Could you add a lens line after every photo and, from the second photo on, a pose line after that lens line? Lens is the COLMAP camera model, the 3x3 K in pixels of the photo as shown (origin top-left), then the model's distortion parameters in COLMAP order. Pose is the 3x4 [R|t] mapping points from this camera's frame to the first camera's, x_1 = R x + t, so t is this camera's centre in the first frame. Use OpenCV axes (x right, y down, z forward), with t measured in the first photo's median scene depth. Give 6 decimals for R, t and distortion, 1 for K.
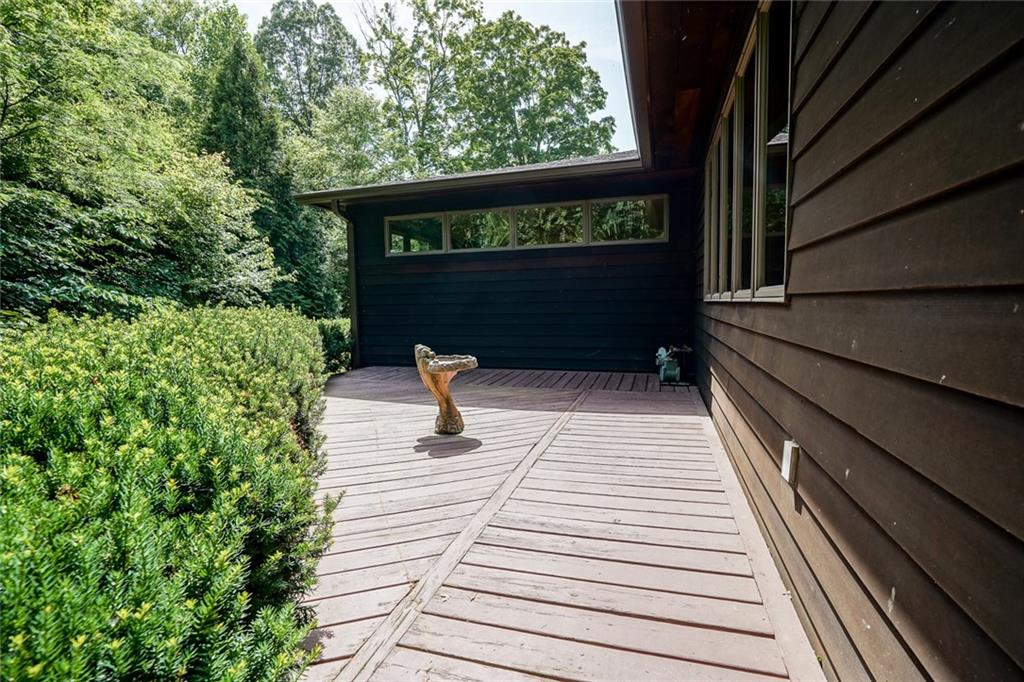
lens RADIAL K [[464.7, 0, 512.8], [0, 464.7, 340.4], [0, 0, 1]] dist [-0.005147, 0.003726]
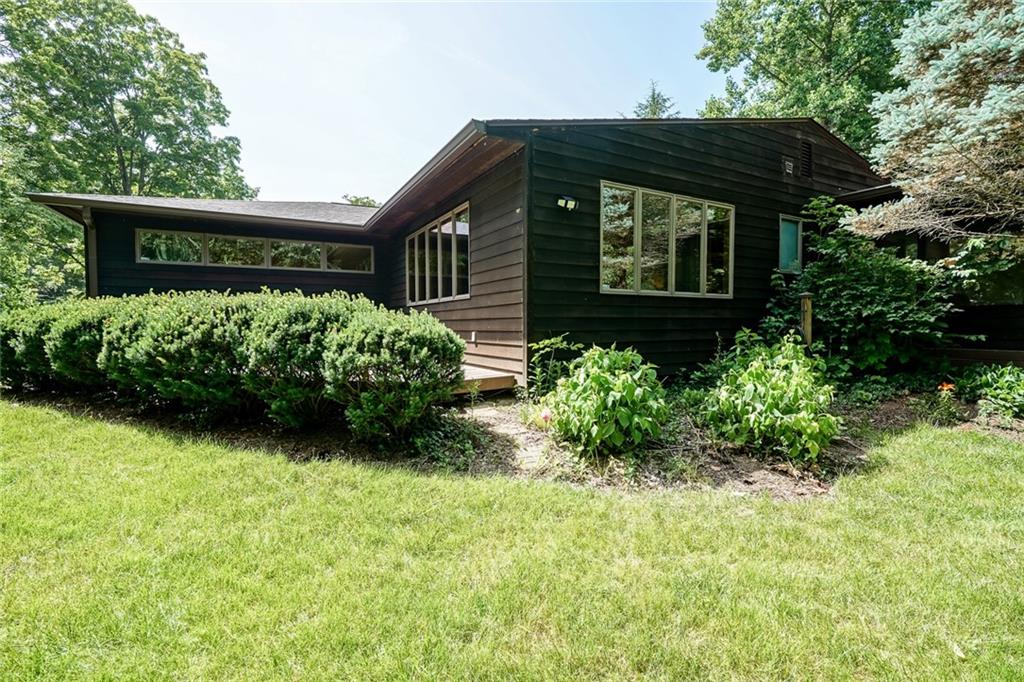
lens RADIAL K [[464.7, 0, 510.9], [0, 464.7, 339.8], [0, 0, 1]] dist [-0.005147, 0.003726]
pose [[0.698797, -0.007627, 0.715279, -0.095576], [0.049921, 0.998025, -0.038129, 0.021121], [-0.713576, 0.062352, 0.697798, -0.094282]]
